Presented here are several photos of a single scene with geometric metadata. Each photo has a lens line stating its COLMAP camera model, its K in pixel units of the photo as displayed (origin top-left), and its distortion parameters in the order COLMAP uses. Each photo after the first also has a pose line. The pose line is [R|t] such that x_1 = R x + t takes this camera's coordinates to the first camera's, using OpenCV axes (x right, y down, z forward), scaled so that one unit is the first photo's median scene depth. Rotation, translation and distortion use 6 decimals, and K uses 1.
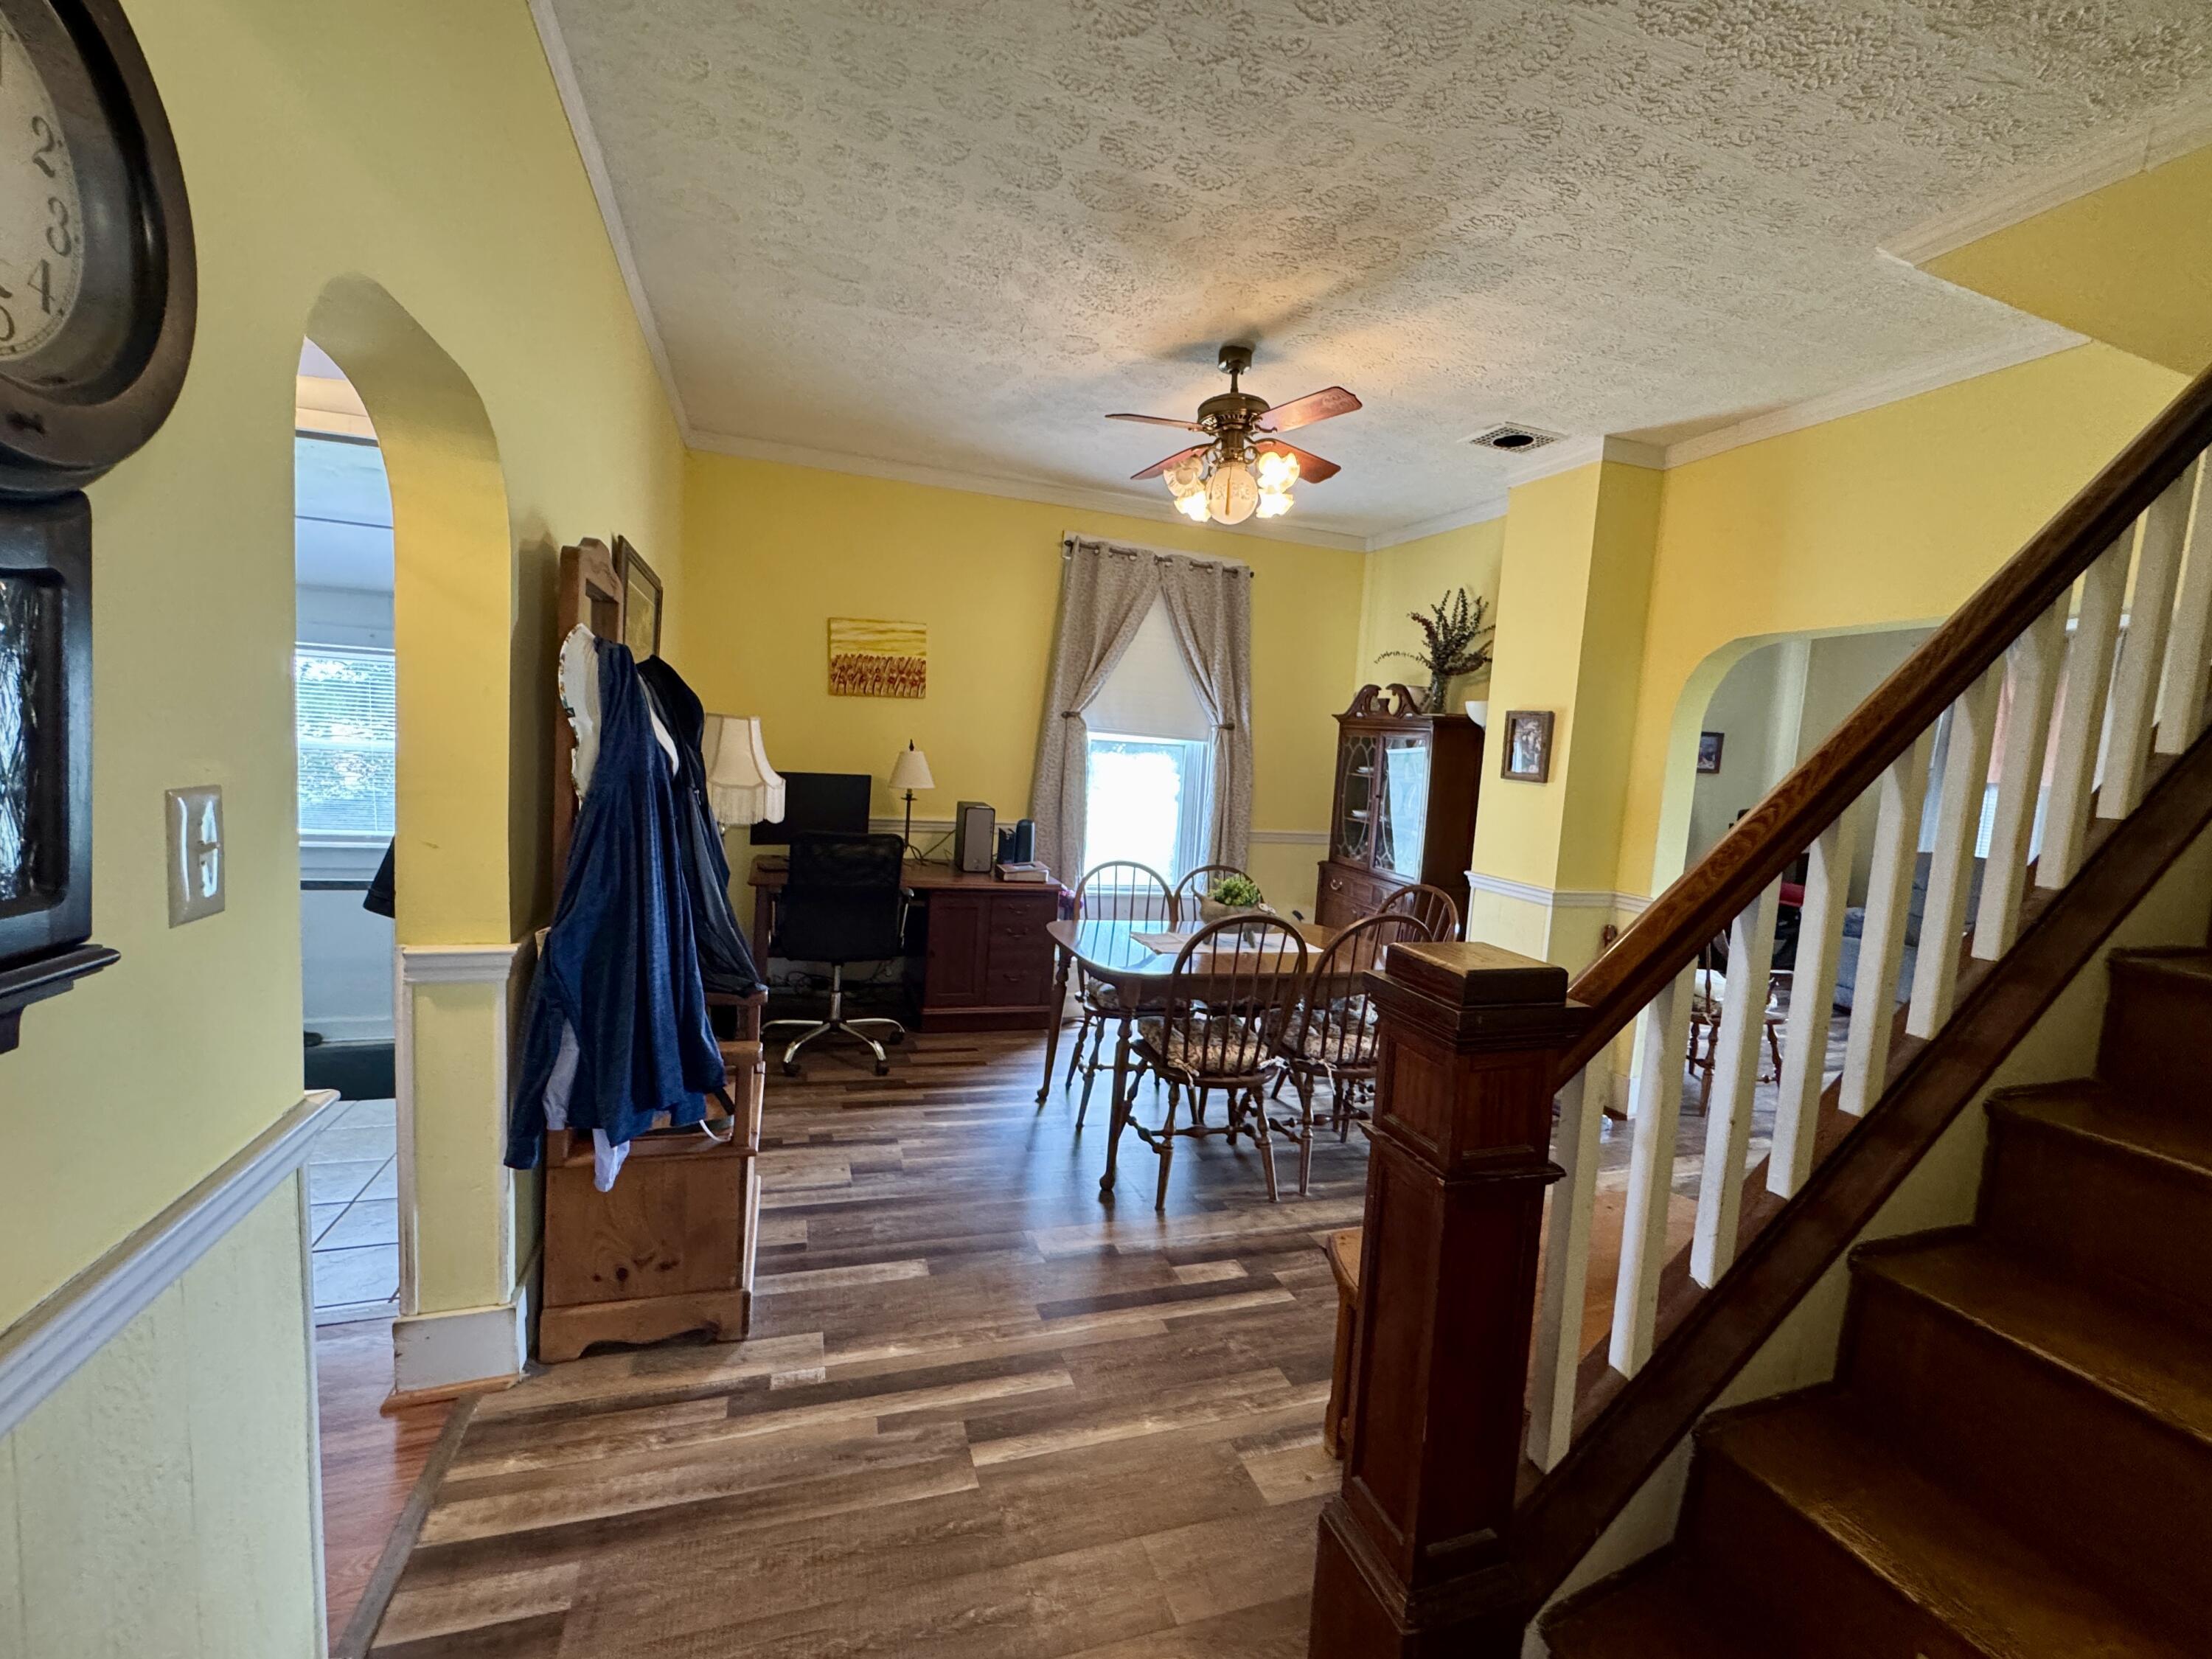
lens RADIAL K [[920.5, 0, 1102.9], [0, 920.5, 826.5], [0, 0, 1]] dist [-0.002064, -0.000001]
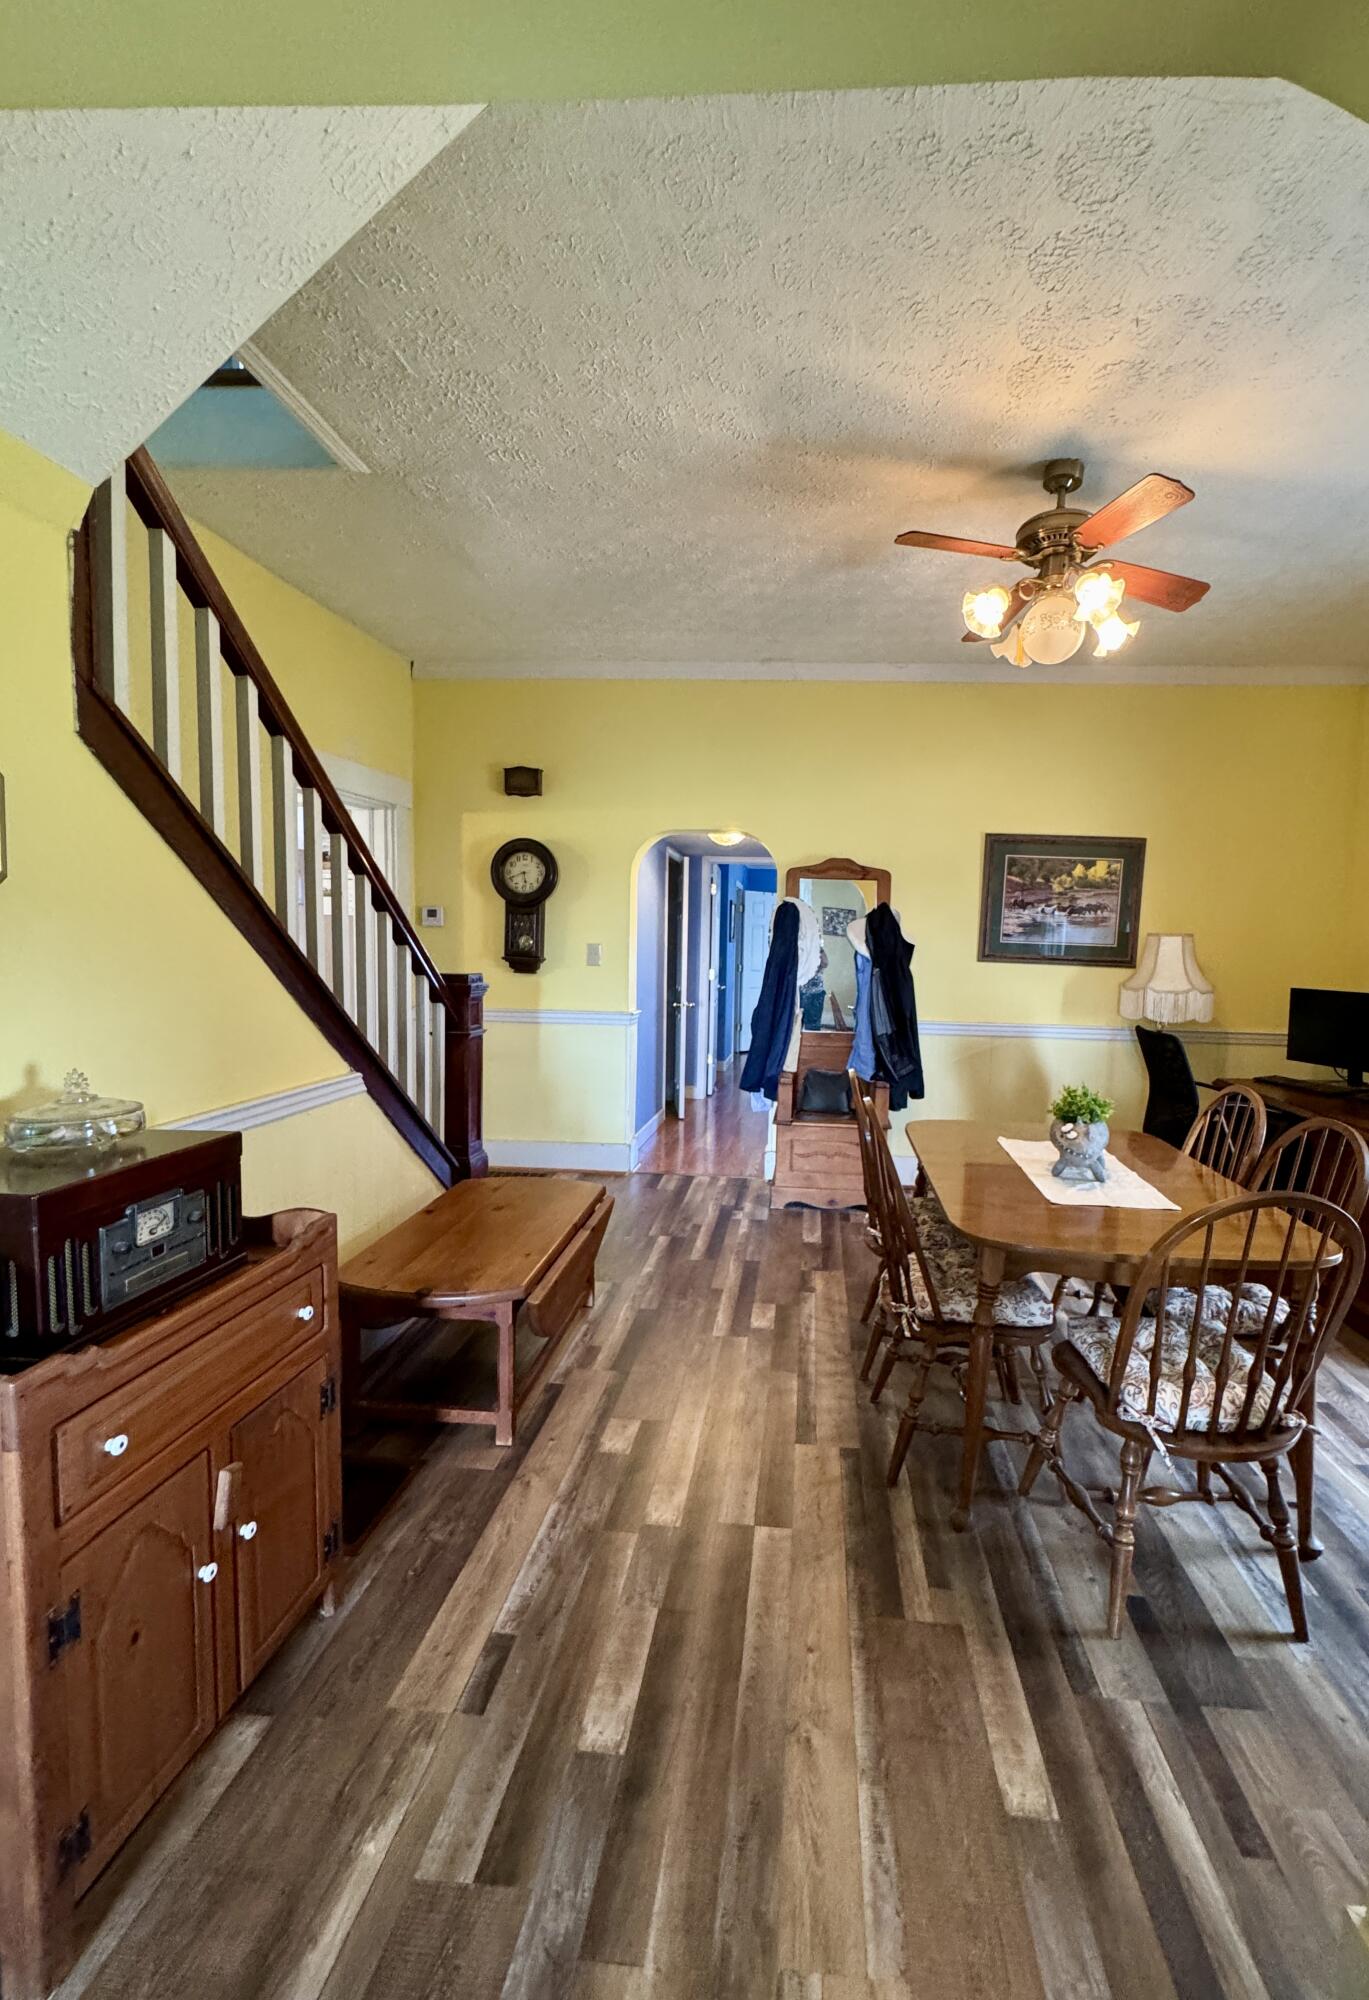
lens RADIAL K [[843.2, 0, 758.8], [0, 843.2, 1006.2], [0, 0, 1]] dist [-0.001528, 0.000002]
pose [[-0.378566, -0.002129, -0.925572, 0.756509], [-0.133075, 0.989733, 0.052152, -0.011167], [0.915958, 0.142913, -0.374962, 0.844719]]
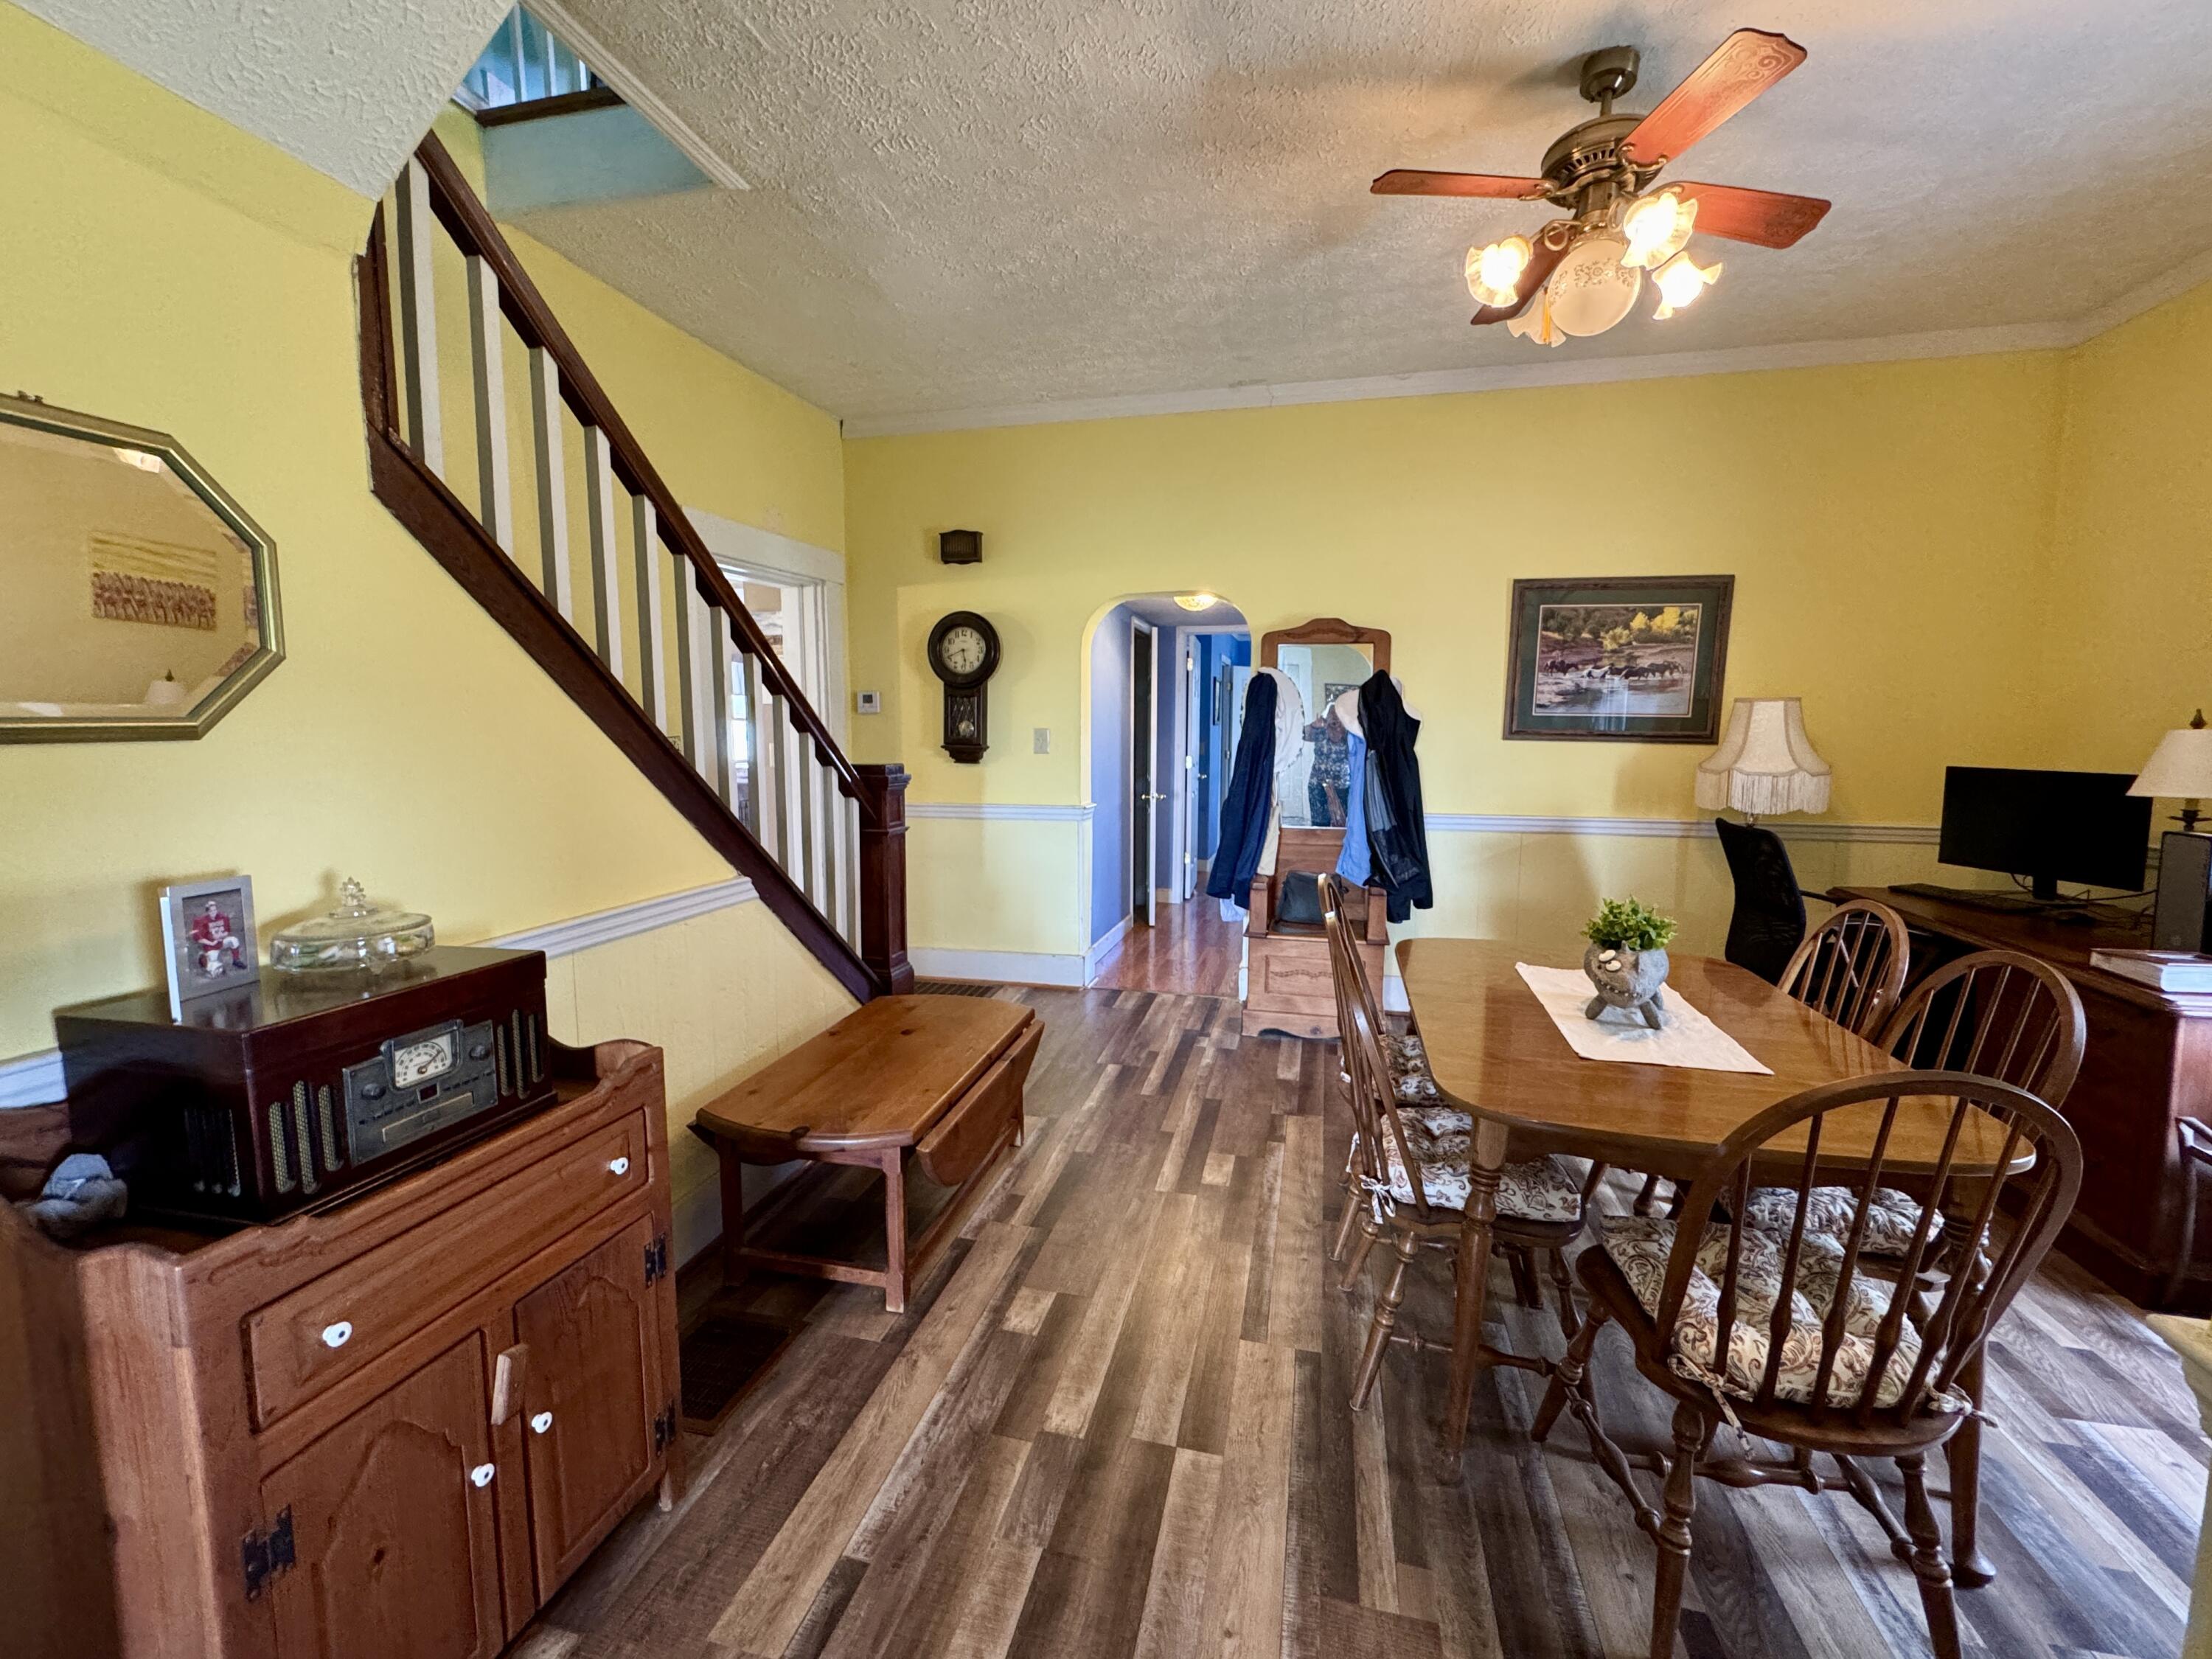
lens RADIAL K [[920.5, 0, 1102.9], [0, 920.5, 826.5], [0, 0, 1]] dist [-0.002064, -0.000001]
pose [[-0.533235, 0.027927, -0.845506, 0.677905], [-0.112743, 0.988194, 0.103743, -0.012268], [0.838421, 0.150644, -0.523791, 0.853712]]
